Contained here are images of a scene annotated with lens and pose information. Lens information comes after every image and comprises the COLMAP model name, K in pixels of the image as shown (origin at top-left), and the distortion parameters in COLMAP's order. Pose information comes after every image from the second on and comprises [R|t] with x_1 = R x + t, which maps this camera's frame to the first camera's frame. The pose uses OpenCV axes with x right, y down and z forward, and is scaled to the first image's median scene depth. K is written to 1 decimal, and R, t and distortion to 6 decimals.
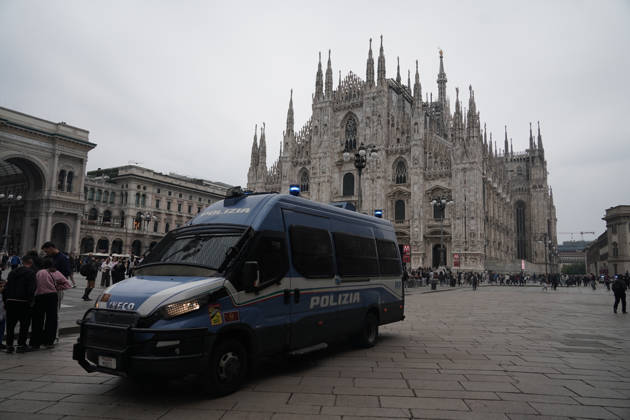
lens RADIAL K [[412.8, 0, 313.7], [0, 412.8, 216.4], [0, 0, 1]] dist [-0.008456, -0.000574]
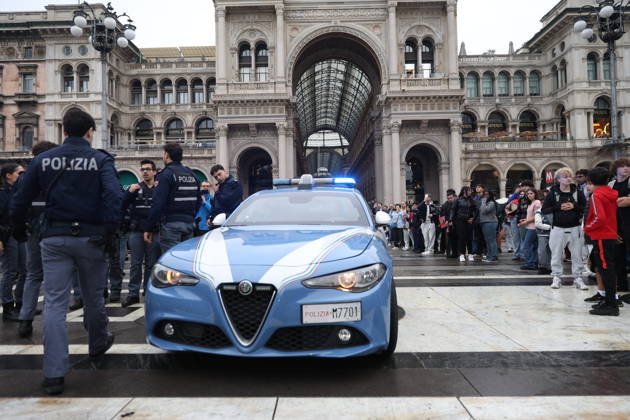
lens RADIAL K [[412.8, 0, 313.7], [0, 412.8, 216.4], [0, 0, 1]] dist [-0.008456, -0.000574]
pose [[0.485182, -0.059488, -0.872387, -0.229926], [0.142788, 0.989681, 0.011926, 0.070658], [0.862676, -0.130353, 0.488670, 0.583219]]
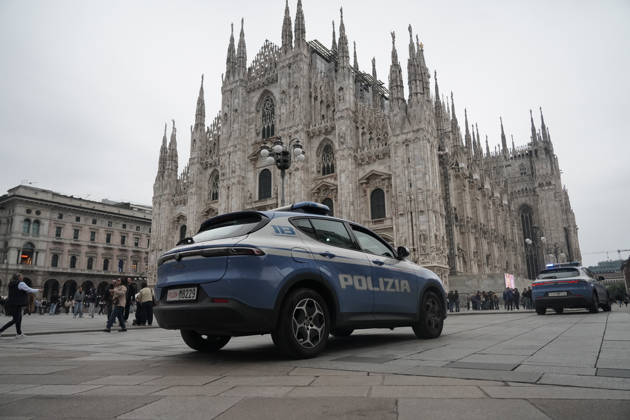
lens RADIAL K [[412.8, 0, 313.7], [0, 412.8, 216.4], [0, 0, 1]] dist [-0.008456, -0.000574]
pose [[0.996561, -0.058391, -0.058791, 0.195367], [0.052755, 0.994246, -0.093234, 0.047310], [0.063896, 0.089812, 0.993907, 0.266487]]
